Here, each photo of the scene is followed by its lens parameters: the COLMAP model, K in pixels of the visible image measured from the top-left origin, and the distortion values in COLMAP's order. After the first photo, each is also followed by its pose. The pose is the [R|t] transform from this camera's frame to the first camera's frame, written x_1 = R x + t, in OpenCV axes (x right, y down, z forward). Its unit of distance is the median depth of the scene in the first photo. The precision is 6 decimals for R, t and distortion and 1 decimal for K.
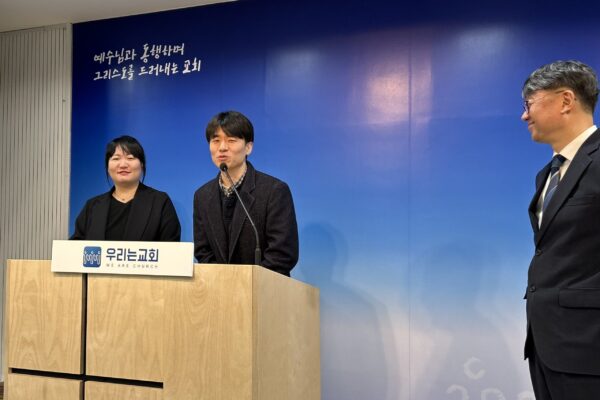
lens RADIAL K [[446.5, 0, 300.0], [0, 446.5, 198.1], [0, 0, 1]] dist [0.030428, -0.035256]
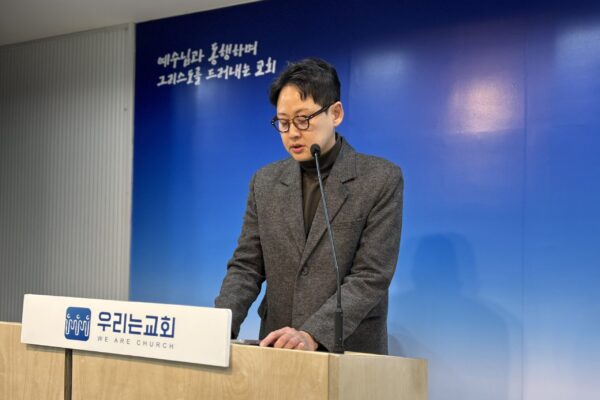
lens RADIAL K [[446.5, 0, 303.7], [0, 446.5, 199.6], [0, 0, 1]] dist [0.030428, -0.035256]
pose [[0.984827, 0.007692, -0.173371, -0.039950], [-0.013466, 0.999392, -0.032150, -0.028002], [0.173018, 0.033997, 0.984332, 0.419041]]
